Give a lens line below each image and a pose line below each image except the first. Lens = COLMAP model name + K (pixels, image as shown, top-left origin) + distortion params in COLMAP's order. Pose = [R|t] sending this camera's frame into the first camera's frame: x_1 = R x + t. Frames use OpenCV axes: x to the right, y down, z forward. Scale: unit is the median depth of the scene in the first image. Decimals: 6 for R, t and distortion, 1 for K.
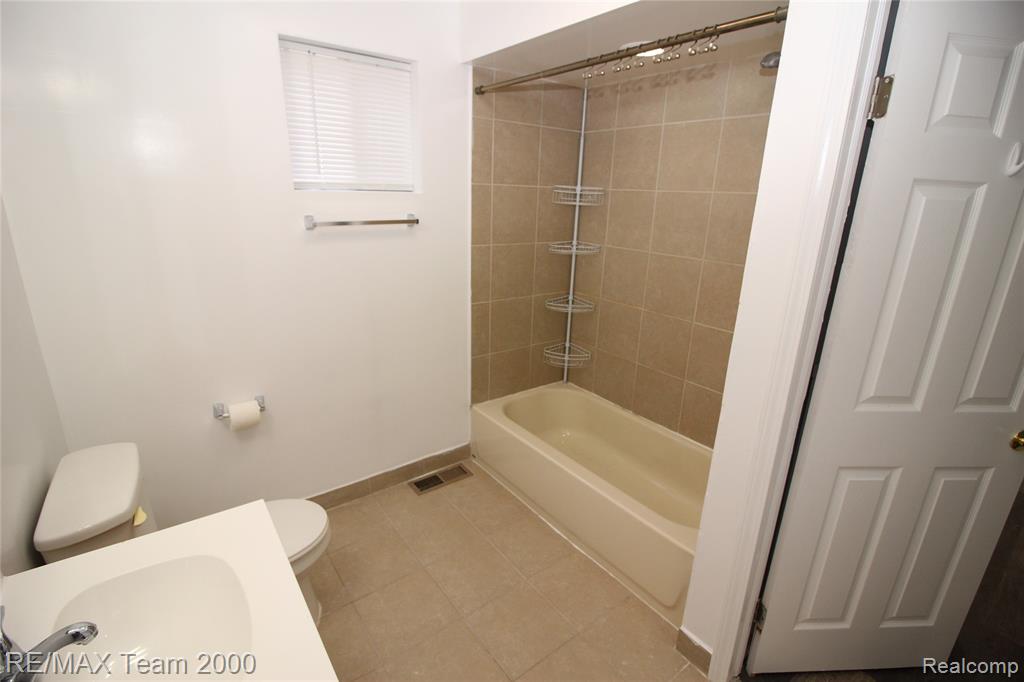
lens RADIAL K [[473.6, 0, 515.4], [0, 473.6, 337.0], [0, 0, 1]] dist [-0.001756, -0.013241]
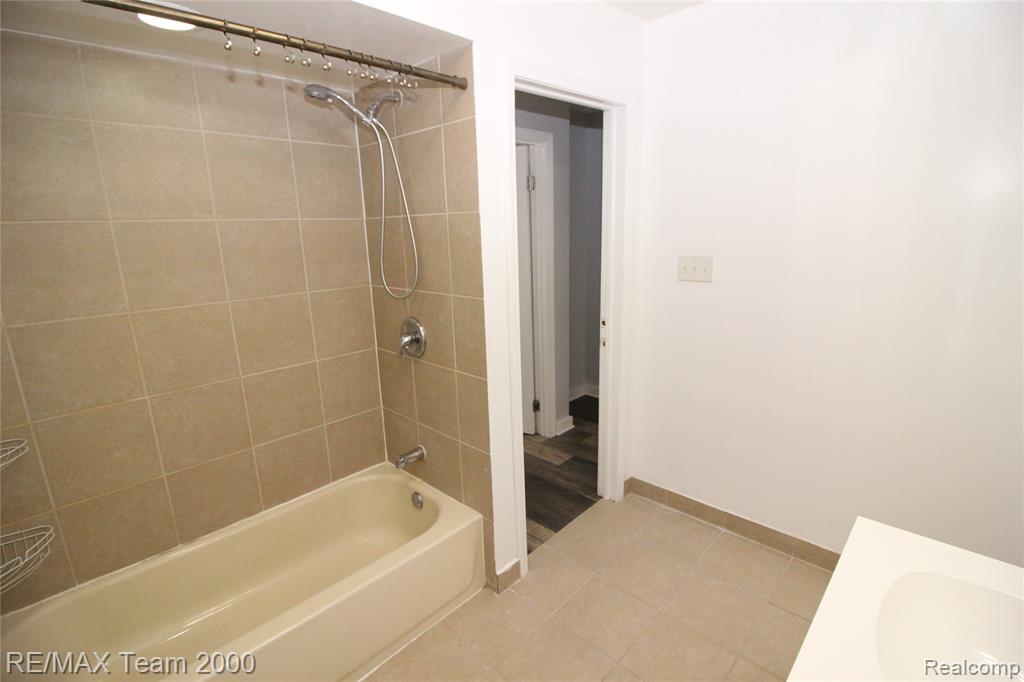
lens RADIAL K [[473.6, 0, 515.4], [0, 473.6, 337.0], [0, 0, 1]] dist [-0.001756, -0.013241]
pose [[-0.148640, -0.247015, 0.957544, -0.438624], [0.310222, 0.907773, 0.282332, -0.169416], [-0.938972, 0.339017, -0.058302, 0.554248]]
